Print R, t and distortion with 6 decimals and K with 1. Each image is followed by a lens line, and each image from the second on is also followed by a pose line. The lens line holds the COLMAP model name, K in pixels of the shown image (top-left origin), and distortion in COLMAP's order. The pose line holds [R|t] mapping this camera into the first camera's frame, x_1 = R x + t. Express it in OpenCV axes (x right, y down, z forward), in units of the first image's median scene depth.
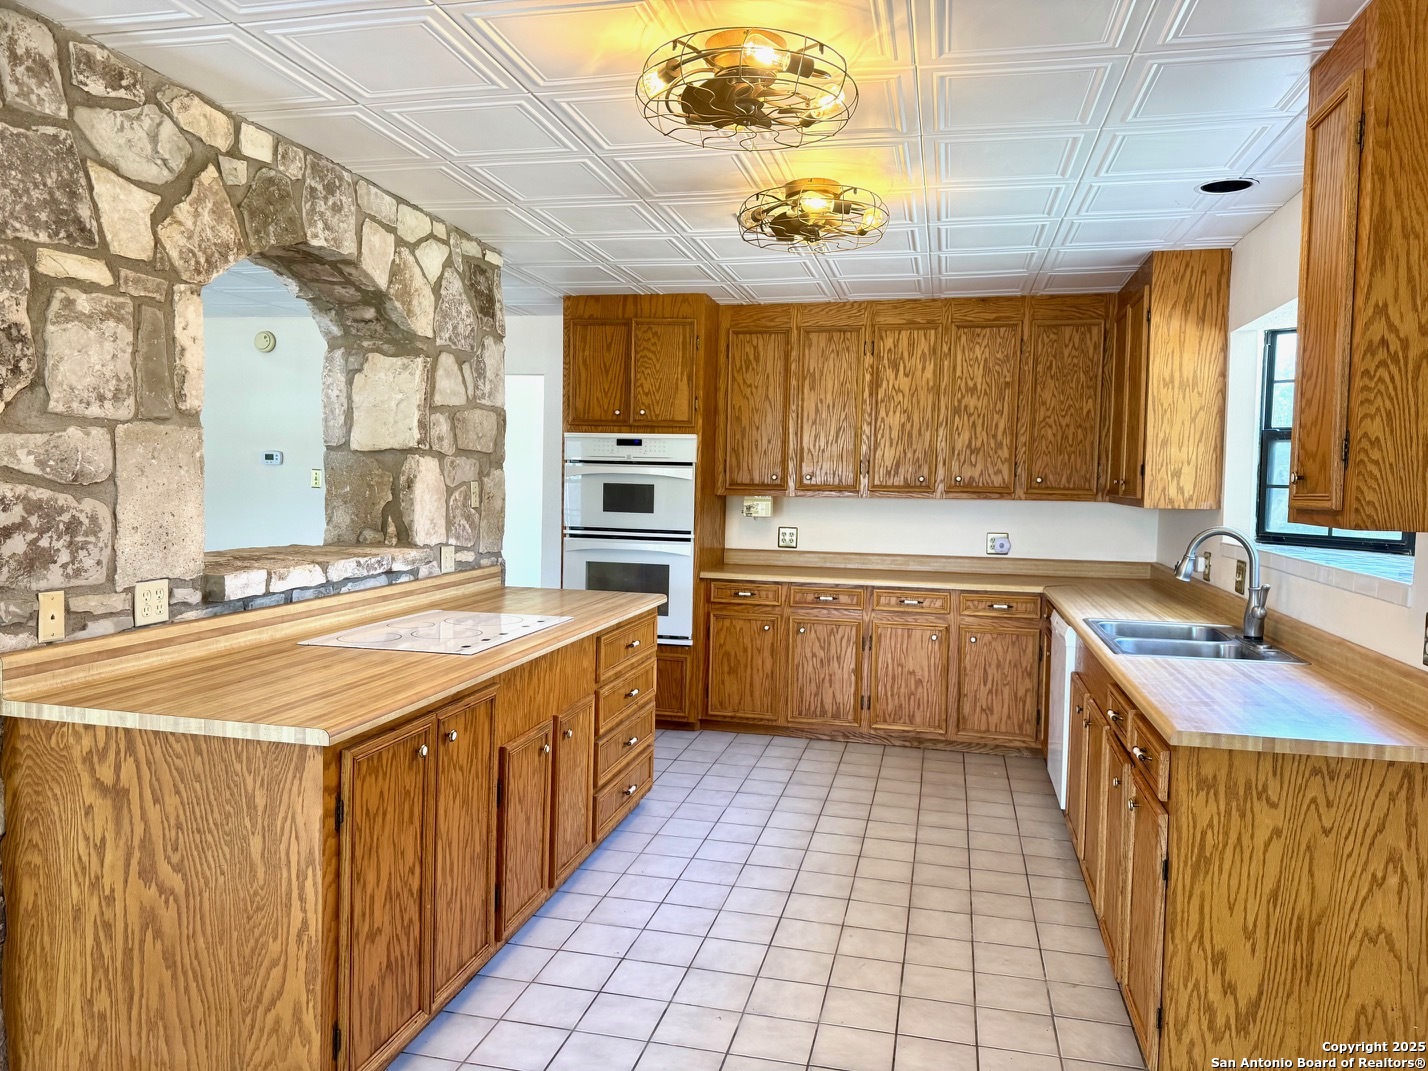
lens RADIAL K [[1013.9, 0, 714.2], [0, 1013.9, 542.8], [0, 0, 1]] dist [0.080663, -0.061739]
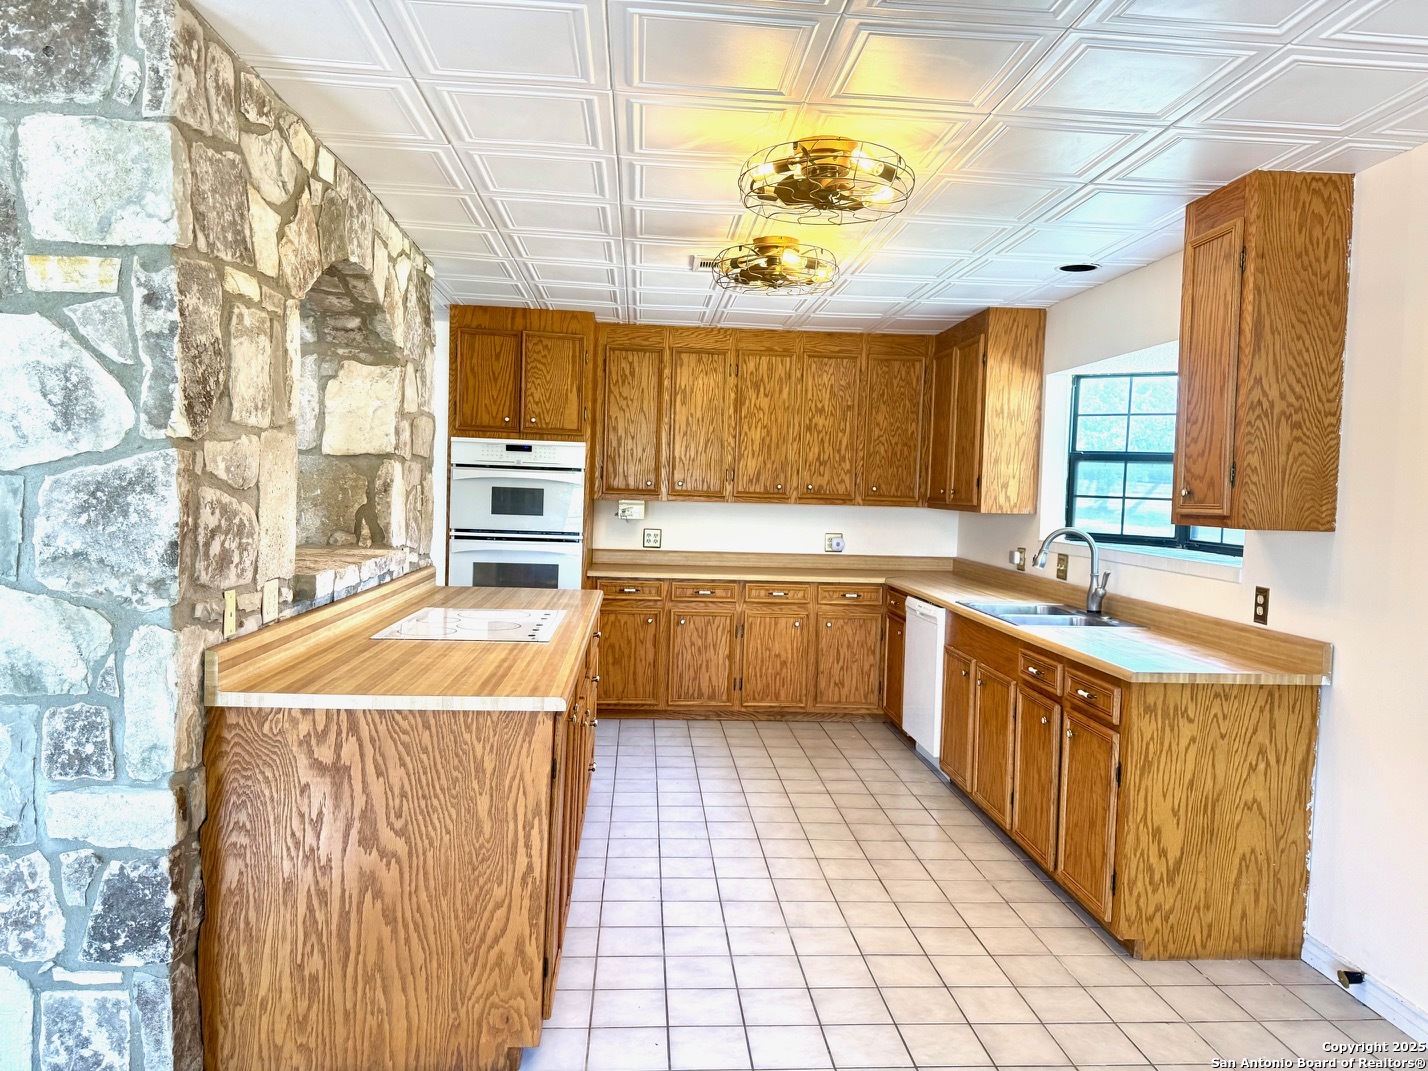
lens RADIAL K [[1013.9, 0, 714.2], [0, 1013.9, 542.8], [0, 0, 1]] dist [0.080663, -0.061739]
pose [[0.953094, -0.006335, 0.302607, -0.297284], [0.006926, 0.999976, -0.000878, 0.001627], [-0.302594, 0.002933, 0.953115, -0.093186]]
